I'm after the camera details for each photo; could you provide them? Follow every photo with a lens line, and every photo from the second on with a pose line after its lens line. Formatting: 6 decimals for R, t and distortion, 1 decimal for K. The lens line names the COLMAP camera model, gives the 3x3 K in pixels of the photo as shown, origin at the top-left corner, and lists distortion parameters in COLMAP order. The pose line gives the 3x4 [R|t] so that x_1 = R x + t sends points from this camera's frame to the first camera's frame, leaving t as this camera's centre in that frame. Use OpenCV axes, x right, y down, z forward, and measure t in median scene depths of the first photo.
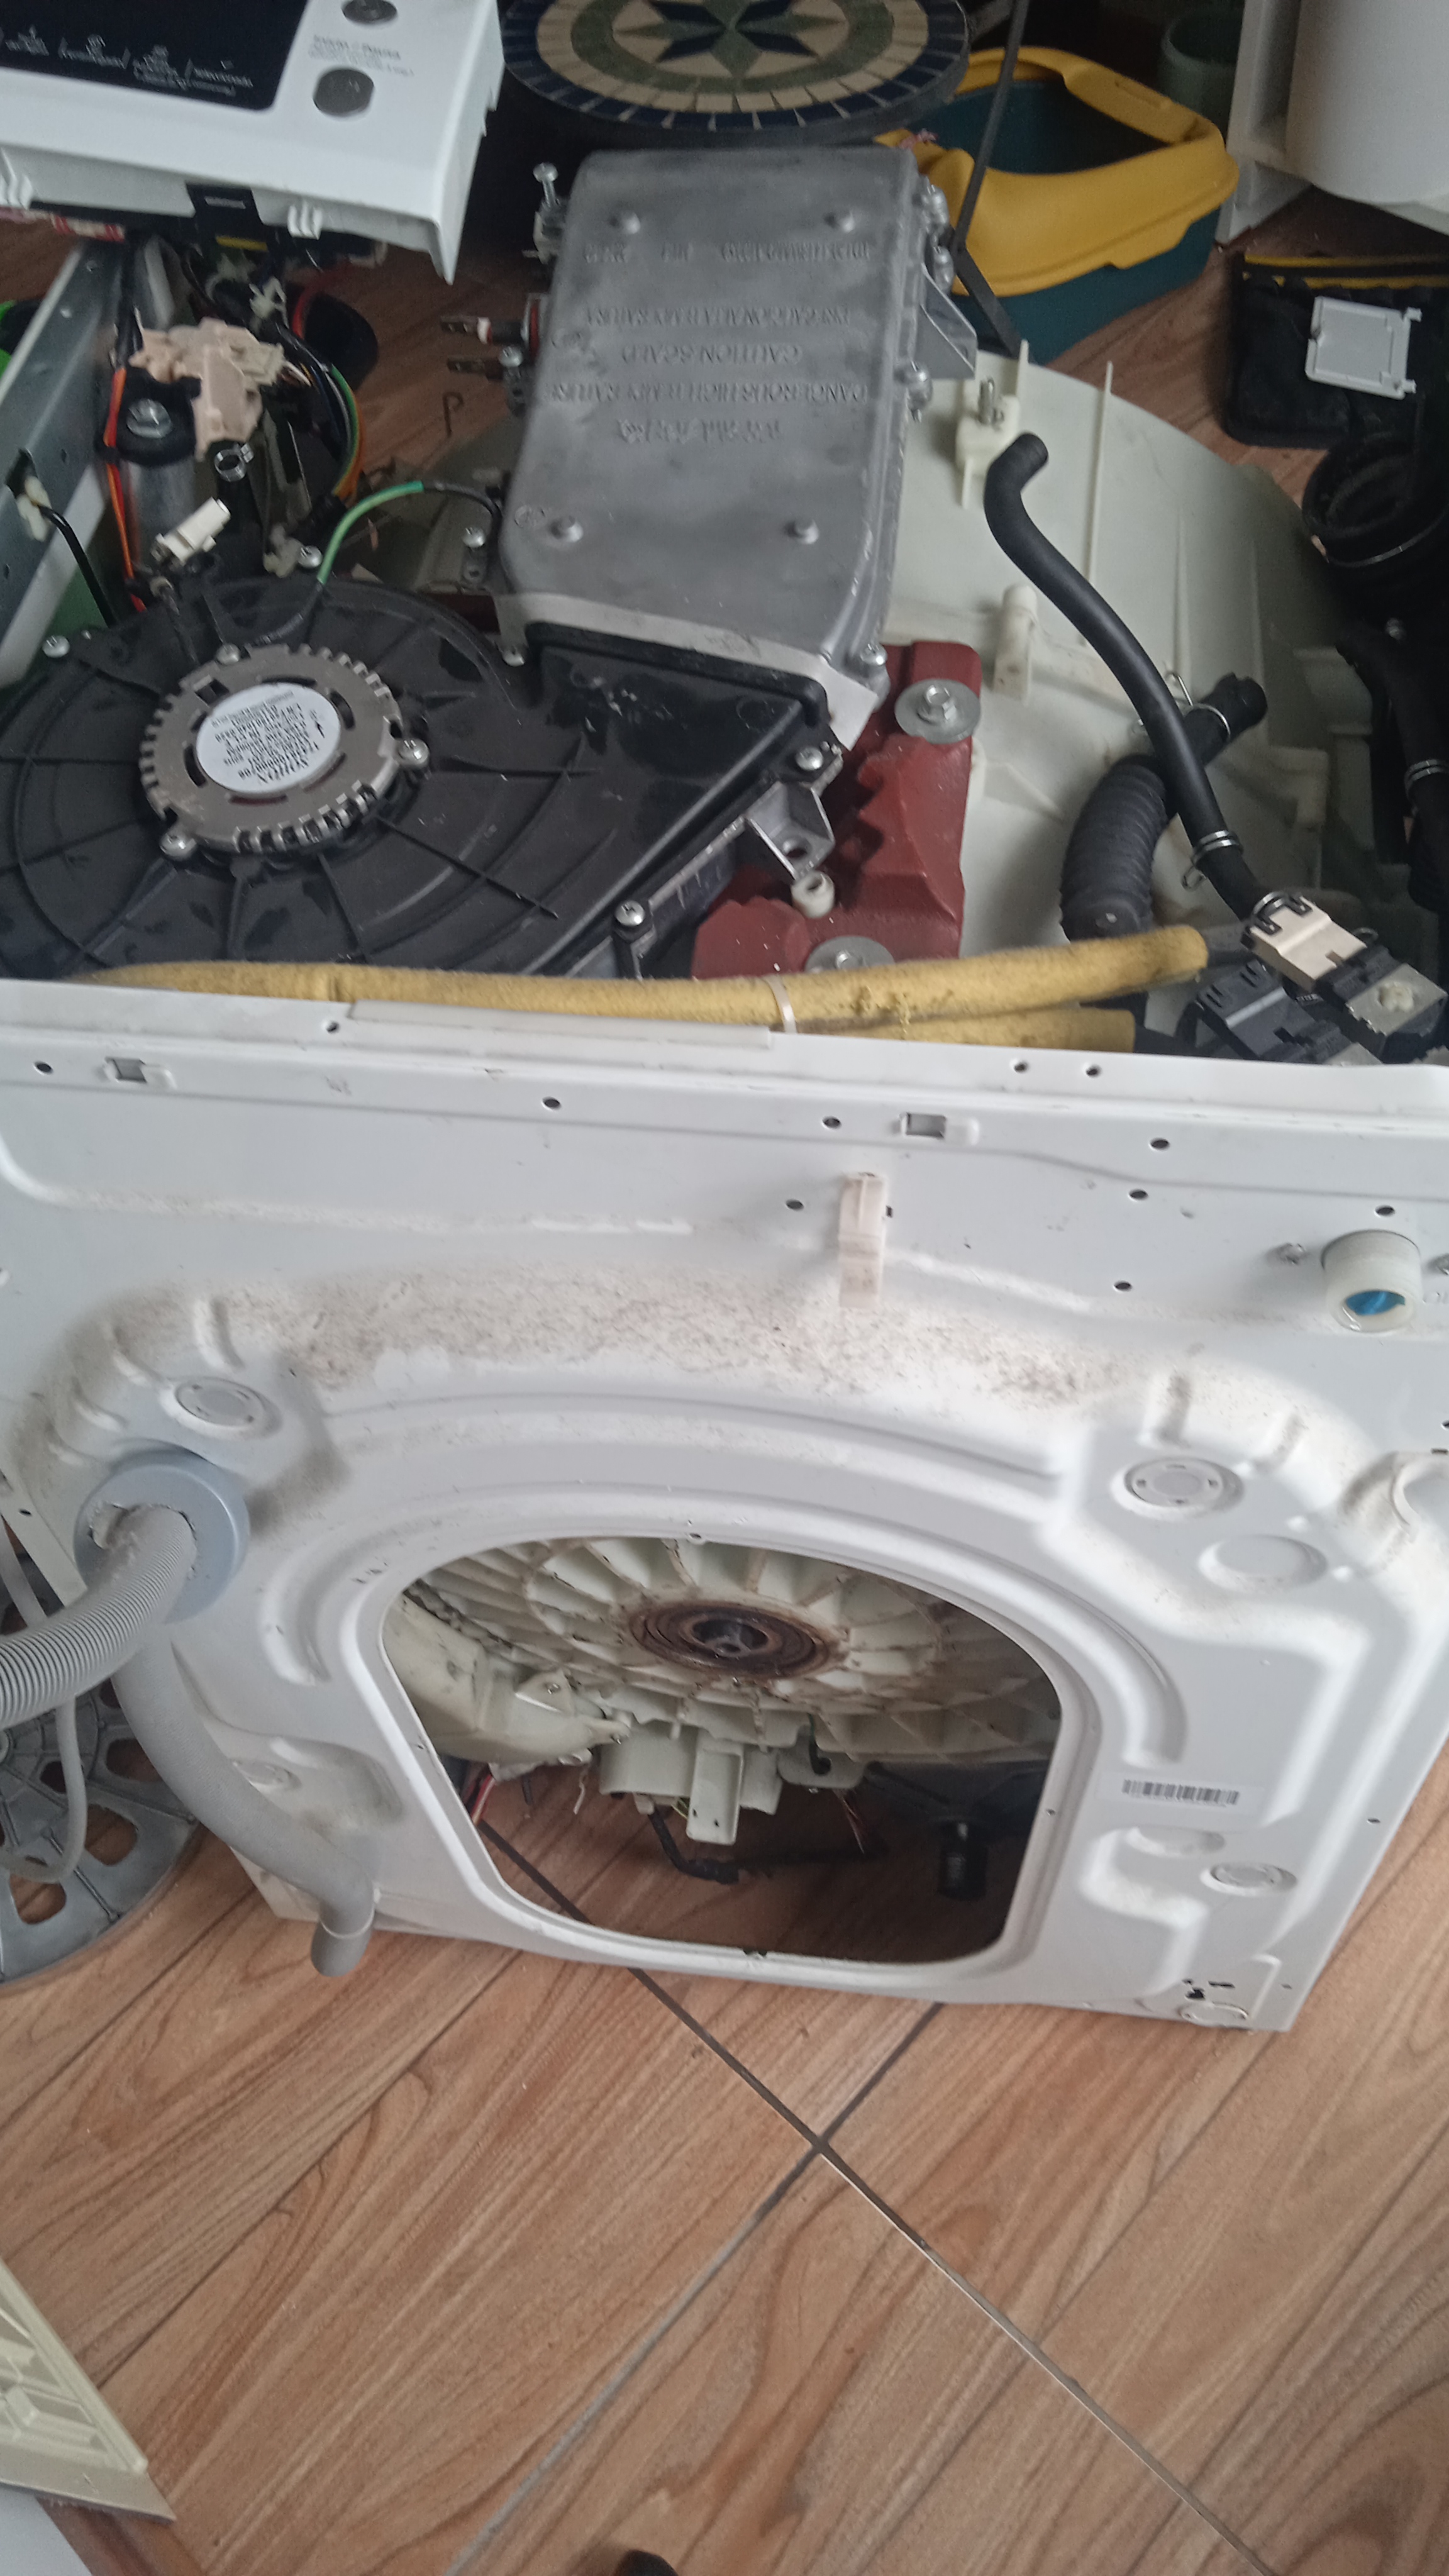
lens RADIAL K [[2142.9, 0, 737.2], [0, 2142.9, 1290.7], [0, 0, 1]] dist [0.041767, -0.064906]
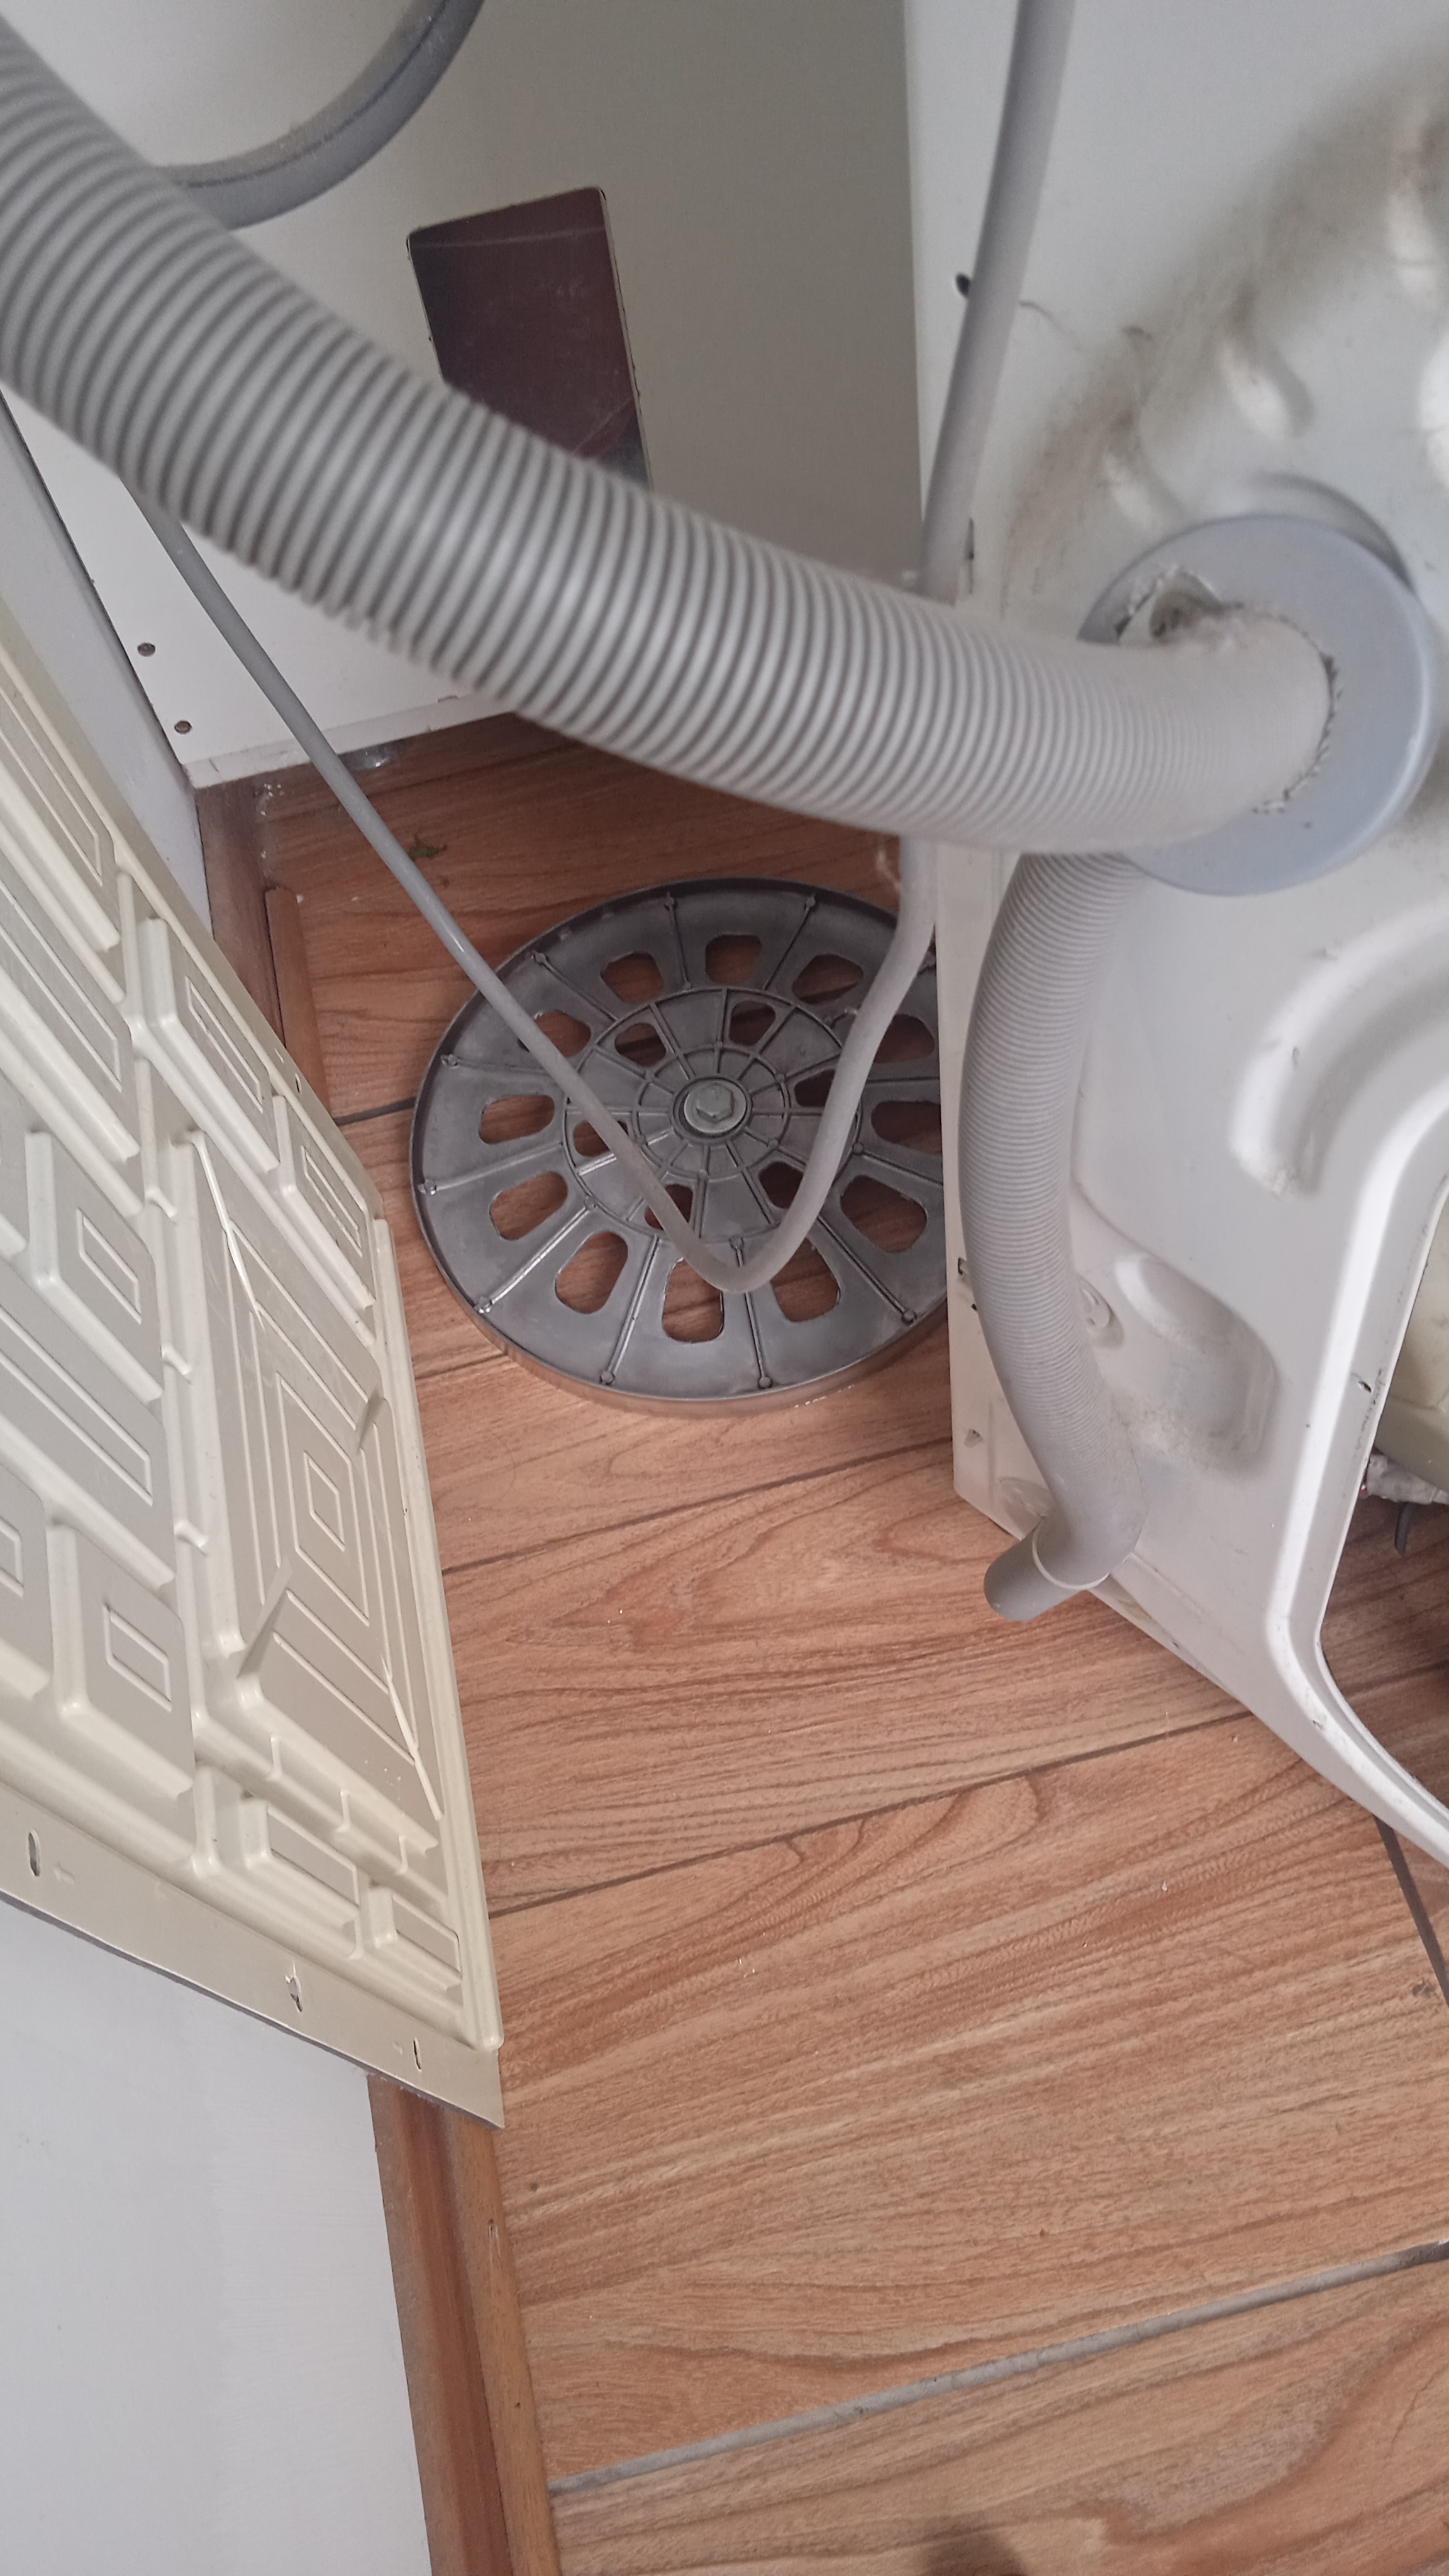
lens RADIAL K [[2142.9, 0, 730.8], [0, 2142.9, 1280.8], [0, 0, 1]] dist [0.041767, -0.064906]
pose [[0.832181, 0.470543, -0.293369, -0.111215], [-0.416895, 0.879765, 0.228502, 0.108155], [0.365615, -0.067851, 0.928290, 0.350358]]
